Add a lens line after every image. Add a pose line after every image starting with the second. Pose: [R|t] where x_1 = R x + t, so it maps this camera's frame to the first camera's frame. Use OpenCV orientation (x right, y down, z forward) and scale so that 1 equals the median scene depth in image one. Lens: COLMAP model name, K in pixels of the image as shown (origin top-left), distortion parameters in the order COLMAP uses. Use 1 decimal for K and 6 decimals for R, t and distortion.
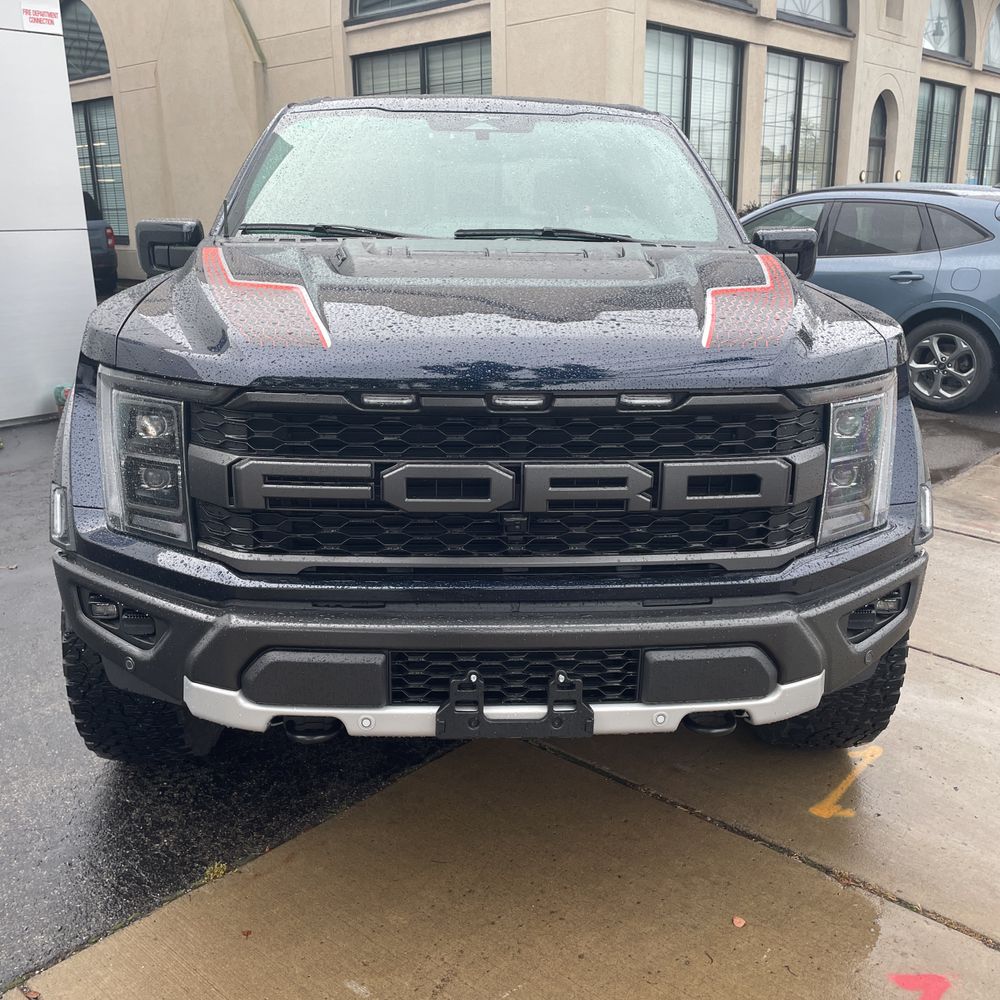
lens RADIAL K [[1018.9, 0, 505.5], [0, 1018.9, 497.6], [0, 0, 1]] dist [0.095845, -0.134860]
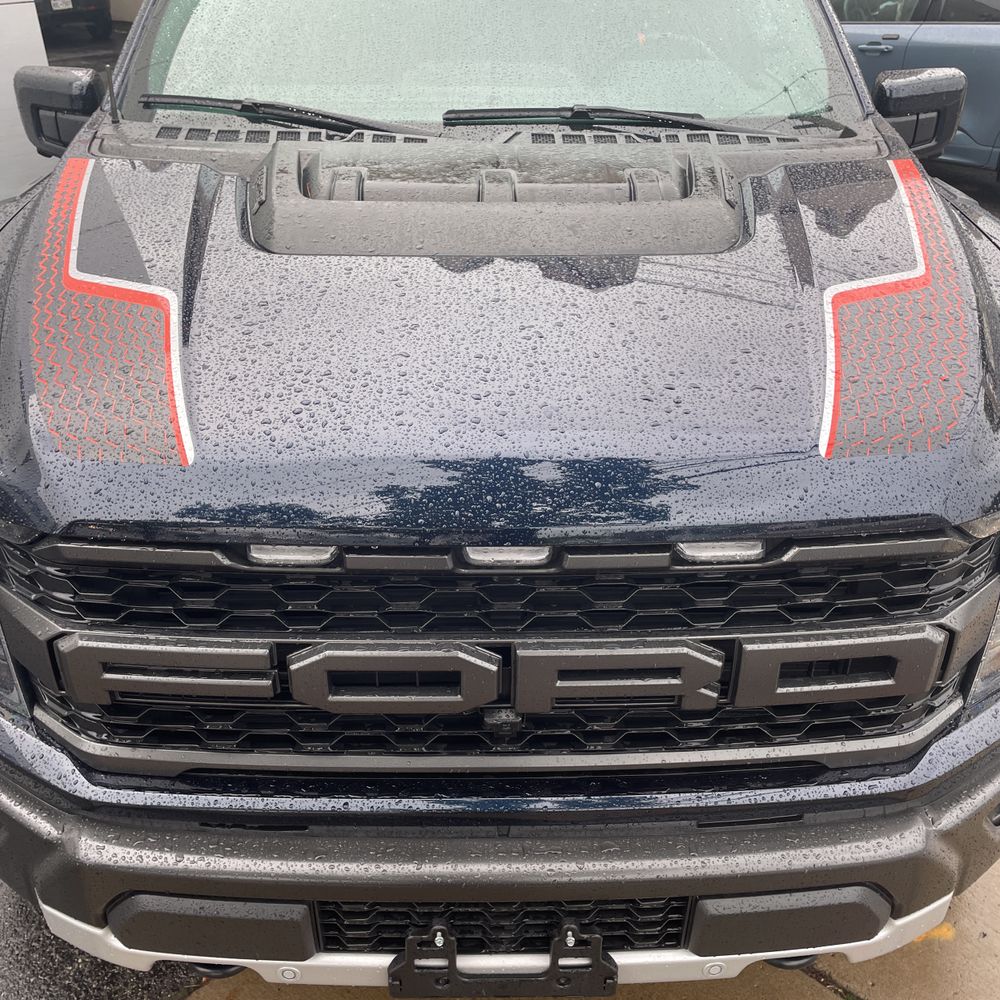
lens RADIAL K [[1019.3, 0, 500.0], [0, 1019.3, 500.0], [0, 0, 1]] dist [0.046905, -0.022518]
pose [[0.998936, 0.014957, -0.043621, 0.033211], [-0.003775, 0.969285, 0.245912, -0.264032], [0.045959, -0.245486, 0.968310, 0.408087]]
